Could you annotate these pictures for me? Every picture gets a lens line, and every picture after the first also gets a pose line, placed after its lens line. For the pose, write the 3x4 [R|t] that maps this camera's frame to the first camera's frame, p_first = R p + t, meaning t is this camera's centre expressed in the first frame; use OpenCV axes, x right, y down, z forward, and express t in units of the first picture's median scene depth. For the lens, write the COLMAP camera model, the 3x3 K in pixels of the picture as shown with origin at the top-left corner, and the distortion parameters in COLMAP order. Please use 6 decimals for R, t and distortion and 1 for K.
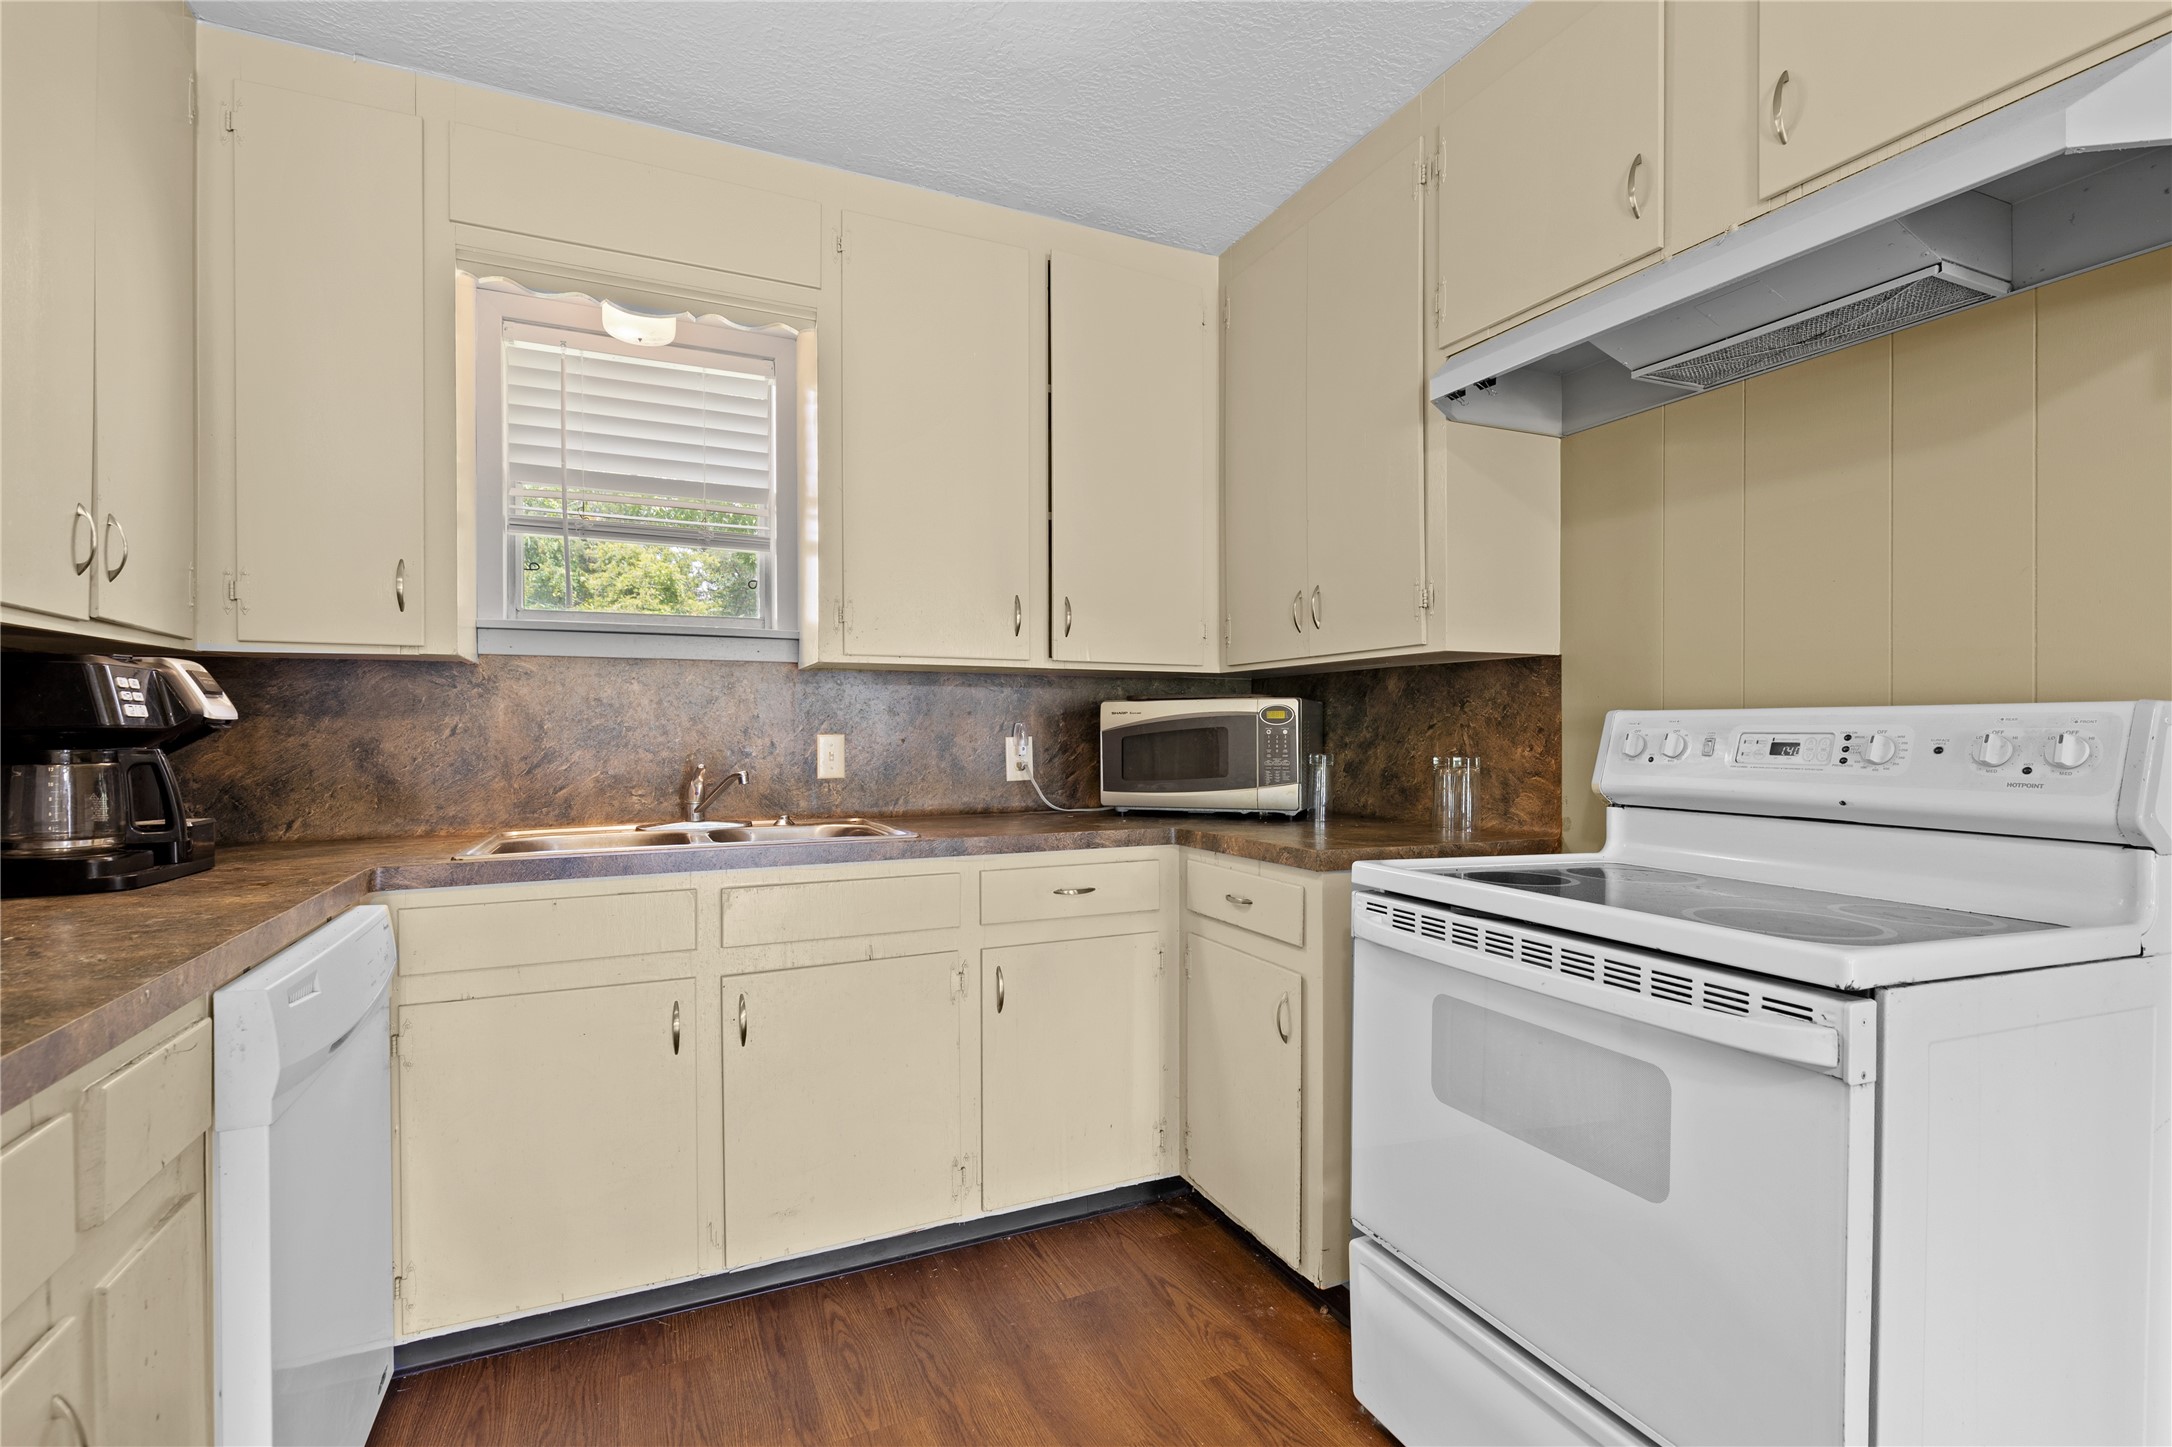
lens RADIAL K [[1005.5, 0, 1100.7], [0, 1005.5, 741.7], [0, 0, 1]] dist [0.014583, -0.003376]
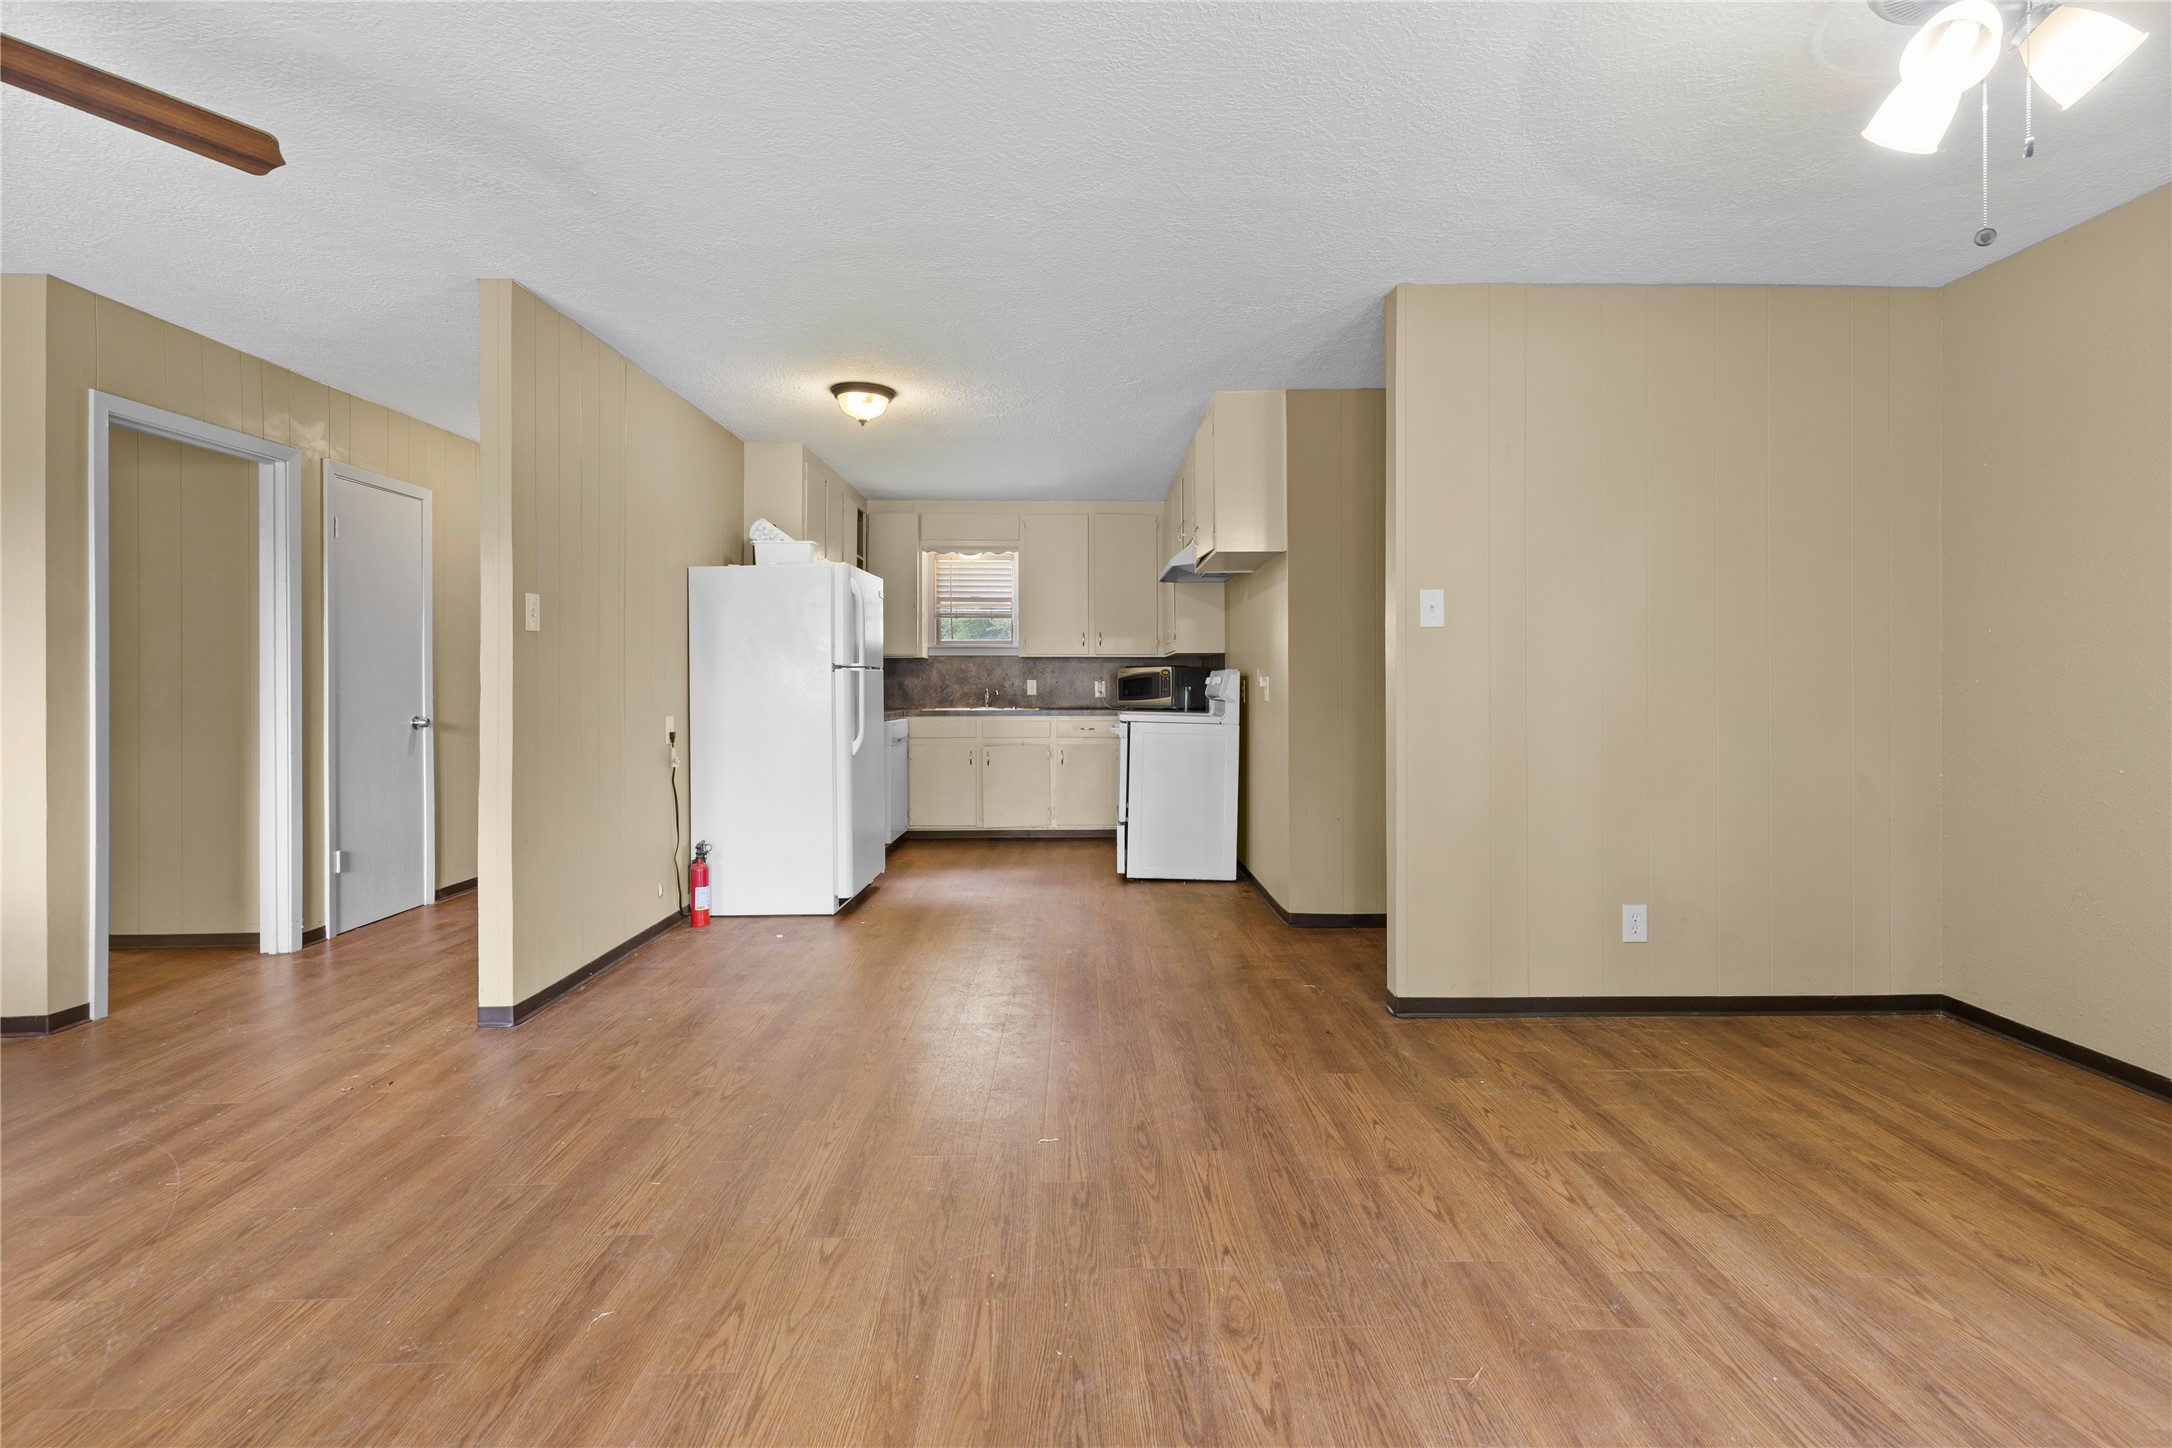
lens RADIAL K [[1005.5, 0, 1114.7], [0, 1005.5, 685.8], [0, 0, 1]] dist [0.014583, -0.003376]
pose [[0.926356, 0.003481, -0.376634, 1.195818], [-0.008655, 0.999890, -0.012047, 0.047993], [0.376551, 0.014420, 0.926284, -1.830627]]
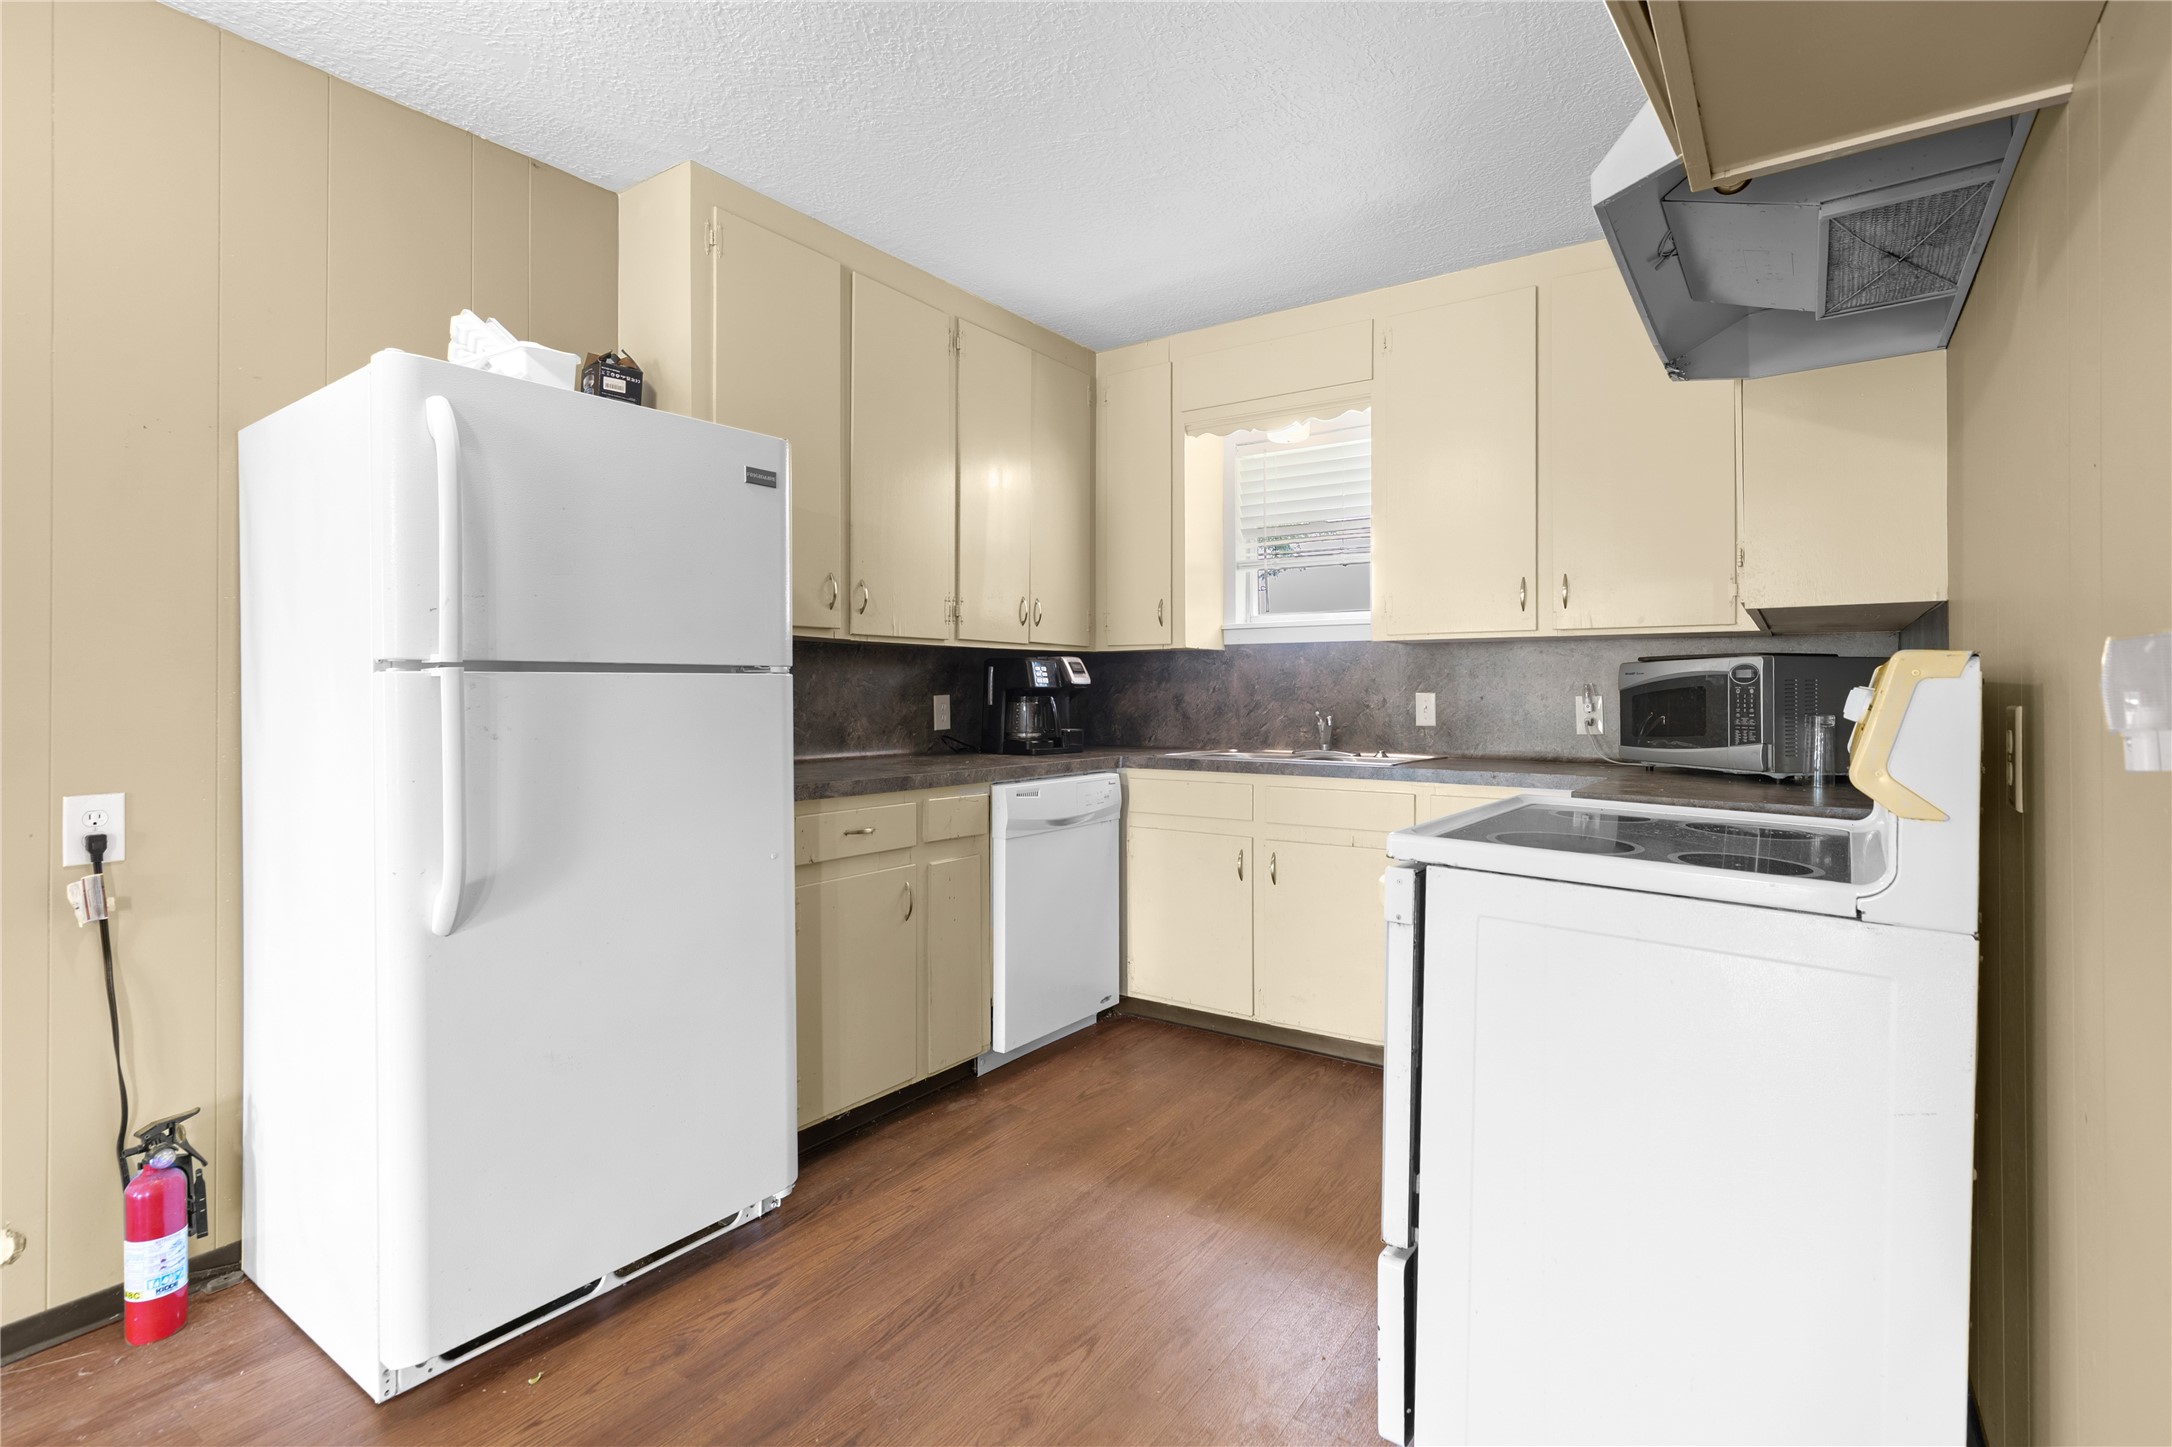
lens RADIAL K [[1005.5, 0, 1111.9], [0, 1005.5, 710.6], [0, 0, 1]] dist [0.014583, -0.003376]
pose [[0.520564, 0.017683, -0.853640, 0.738008], [-0.012726, 0.999835, 0.012951, 0.004965], [0.853728, 0.004122, 0.520703, -0.048322]]
